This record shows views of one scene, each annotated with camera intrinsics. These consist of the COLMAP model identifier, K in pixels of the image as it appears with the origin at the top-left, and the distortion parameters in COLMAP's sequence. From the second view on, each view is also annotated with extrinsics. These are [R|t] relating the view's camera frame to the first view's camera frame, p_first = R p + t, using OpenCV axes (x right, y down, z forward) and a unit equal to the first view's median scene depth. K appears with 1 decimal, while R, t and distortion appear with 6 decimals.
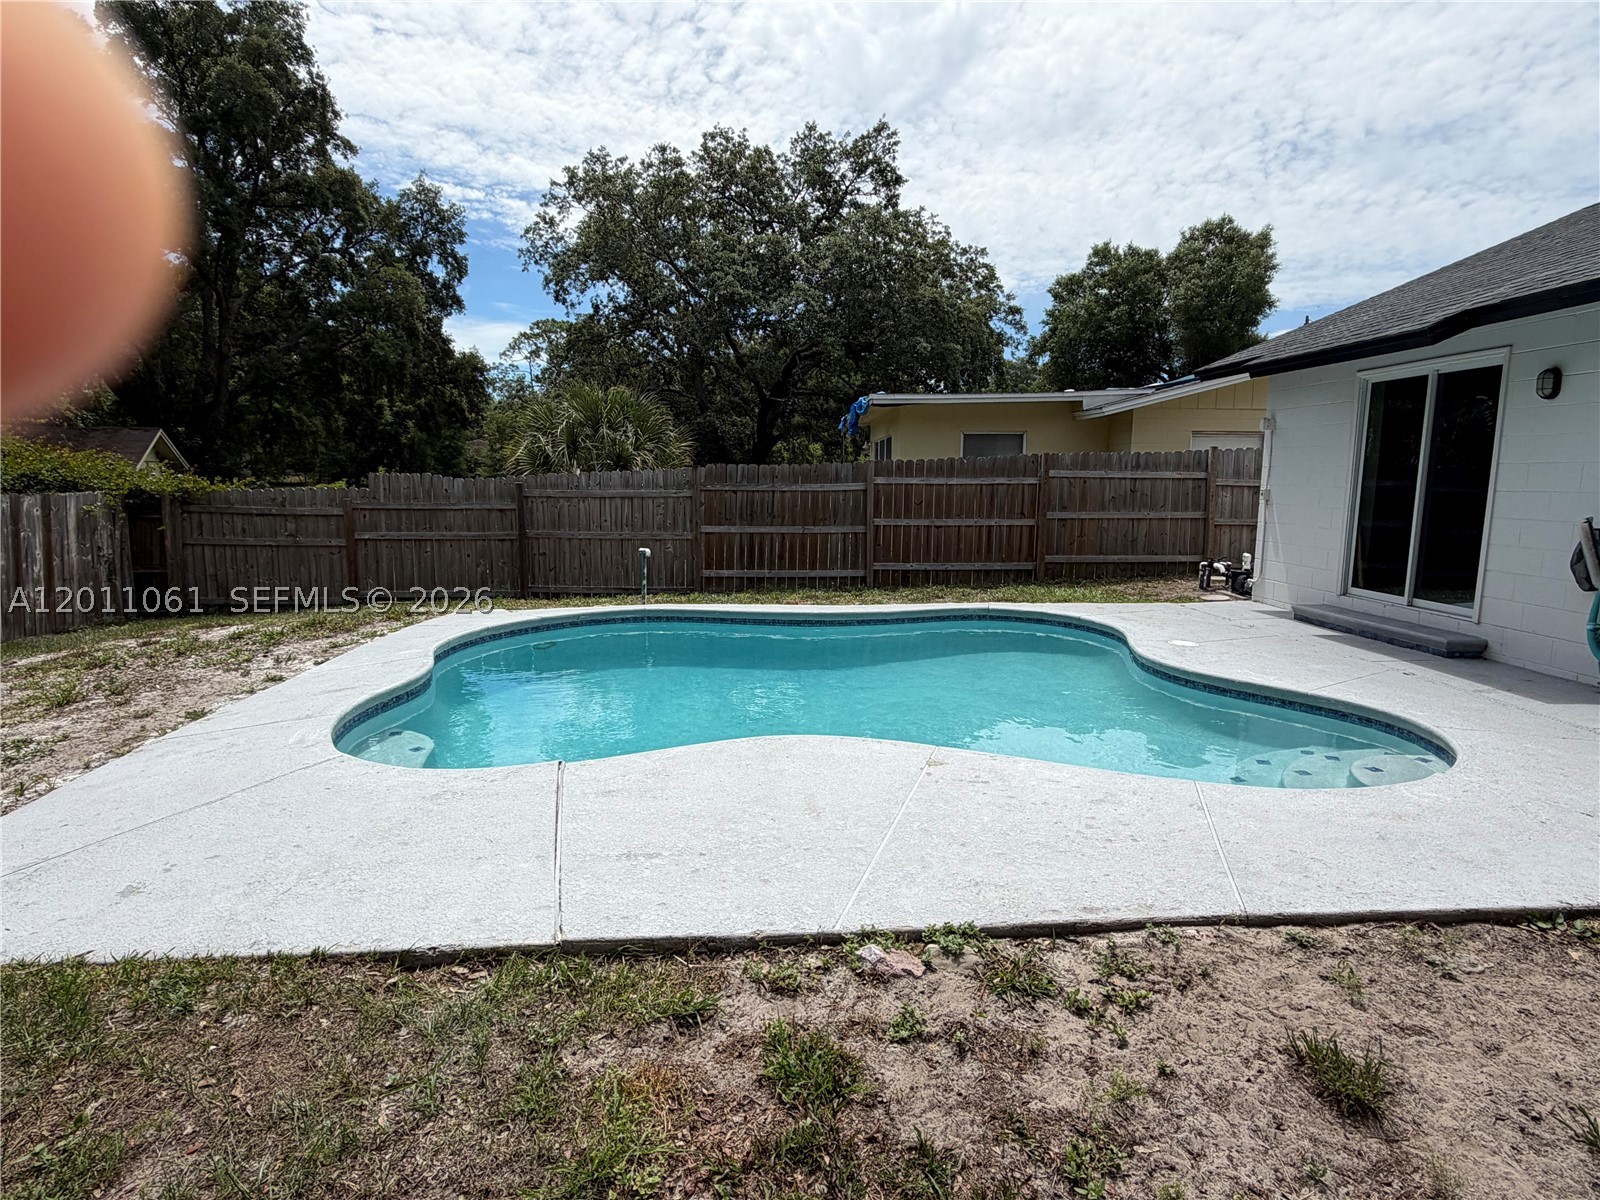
lens RADIAL K [[849.9, 0, 797.9], [0, 849.9, 603.7], [0, 0, 1]] dist [0.001509, -0.001251]
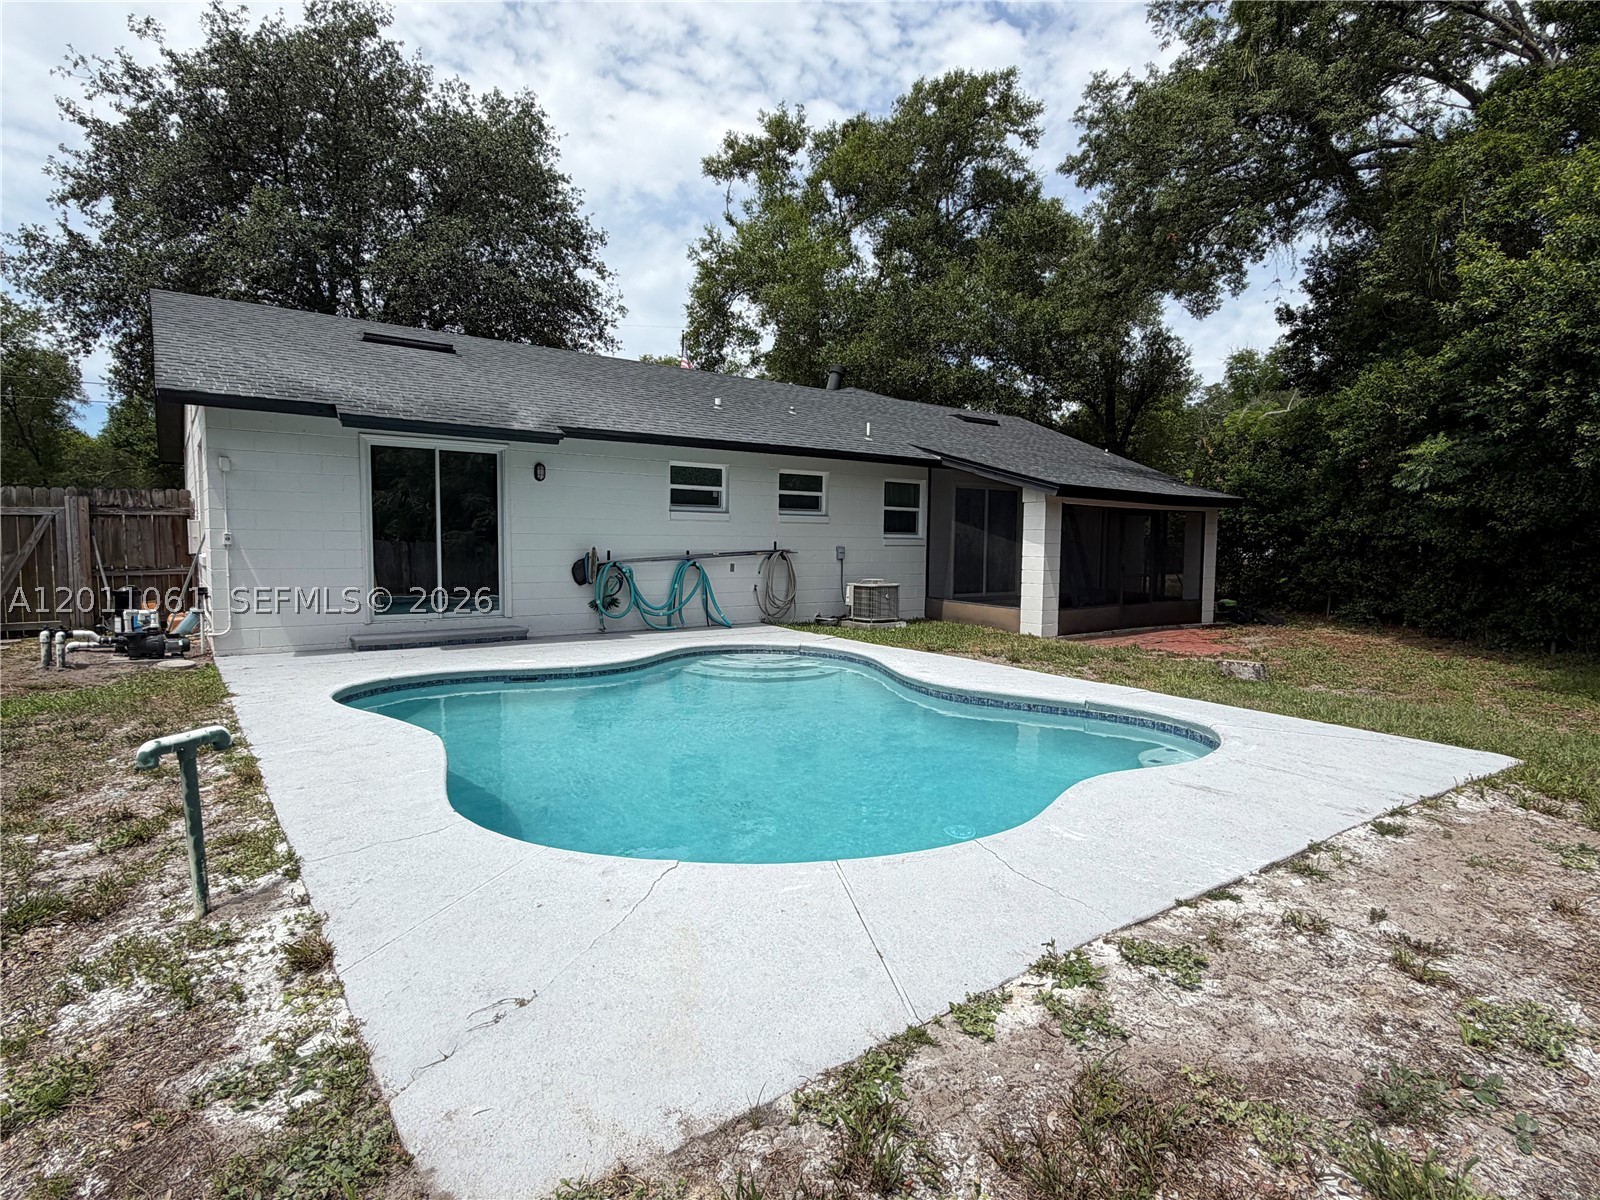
lens RADIAL K [[849.9, 0, 797.9], [0, 849.9, 603.7], [0, 0, 1]] dist [0.001509, -0.001251]
pose [[-0.549370, -0.072559, 0.832423, -0.451722], [0.112521, 0.980724, 0.159746, -0.109046], [-0.827968, 0.181425, -0.530617, 0.786782]]
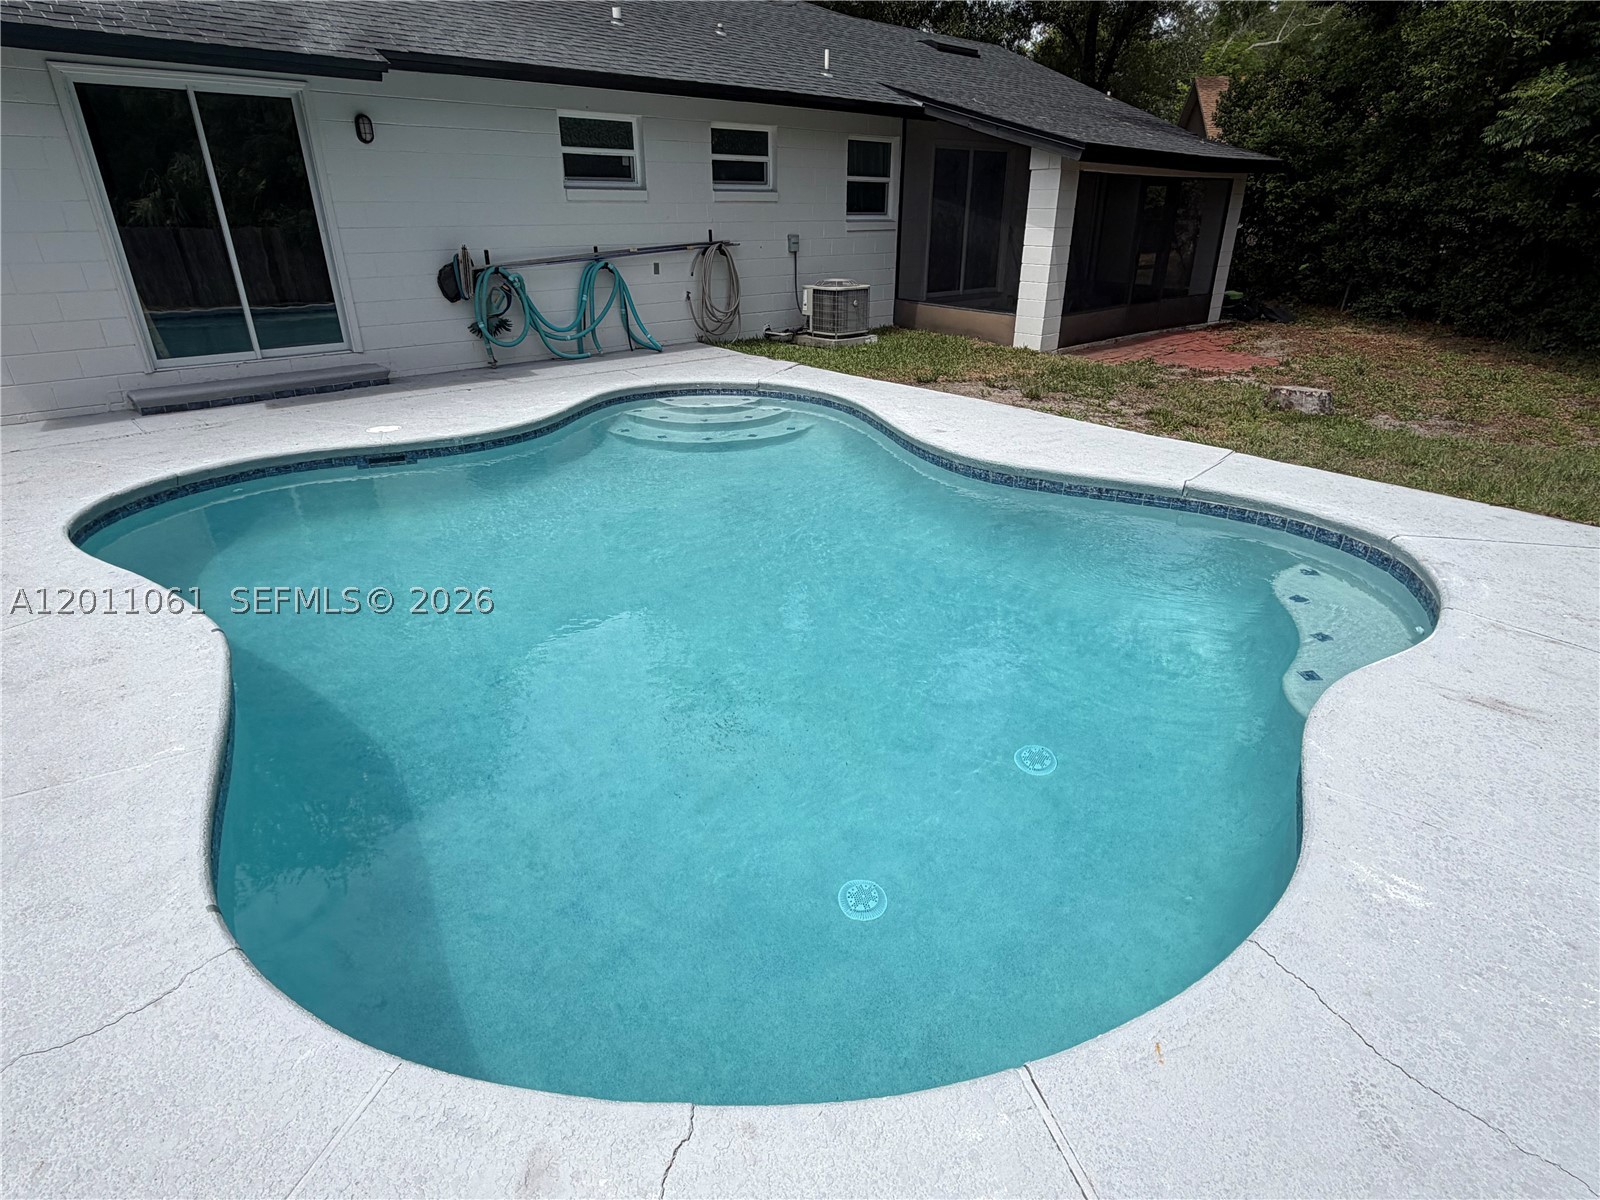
lens RADIAL K [[849.9, 0, 797.9], [0, 849.9, 603.7], [0, 0, 1]] dist [0.001509, -0.001251]
pose [[-0.625849, -0.331914, 0.705795, -0.283842], [0.114756, 0.855894, 0.504259, -0.112702], [-0.771456, 0.396584, -0.497571, 0.709998]]
